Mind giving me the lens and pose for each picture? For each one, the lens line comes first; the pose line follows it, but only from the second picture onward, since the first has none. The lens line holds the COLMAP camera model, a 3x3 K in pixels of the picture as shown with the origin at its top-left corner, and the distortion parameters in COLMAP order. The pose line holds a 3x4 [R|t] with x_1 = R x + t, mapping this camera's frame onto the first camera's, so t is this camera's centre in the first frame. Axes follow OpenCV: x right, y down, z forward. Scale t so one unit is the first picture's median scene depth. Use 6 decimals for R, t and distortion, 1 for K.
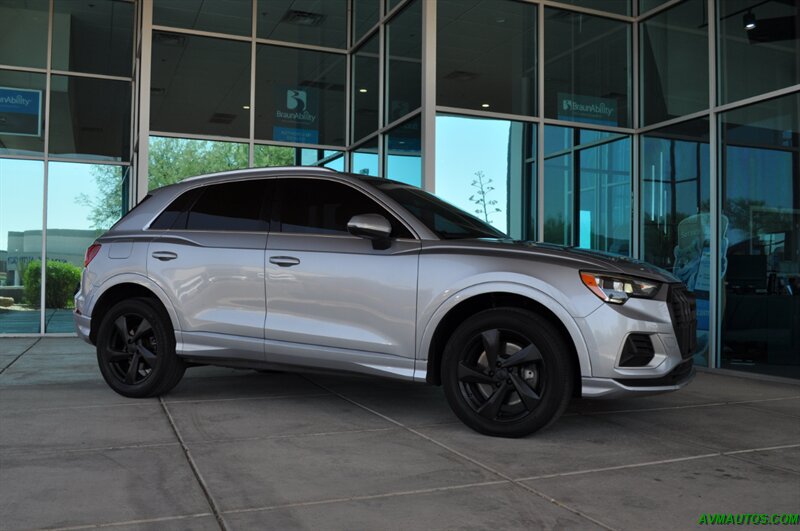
lens RADIAL K [[771.7, 0, 400.0], [0, 771.7, 265.5], [0, 0, 1]] dist [-0.062694, -0.008805]
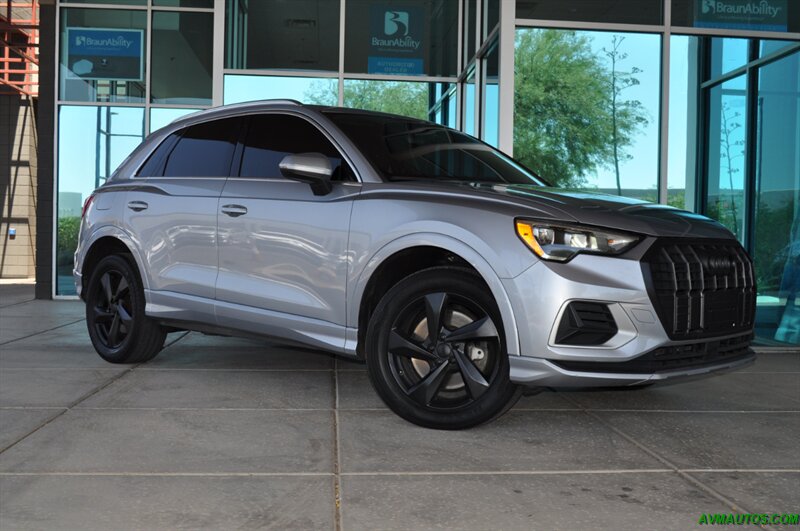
lens RADIAL K [[923.0, 0, 400.0], [0, 923.0, 265.5], [0, 0, 1]] dist [-0.034588, -0.031513]
pose [[0.952579, 0.013603, -0.303987, 0.340270], [-0.001214, 0.999162, 0.040909, 0.013381], [0.304288, -0.038600, 0.951798, 0.071812]]
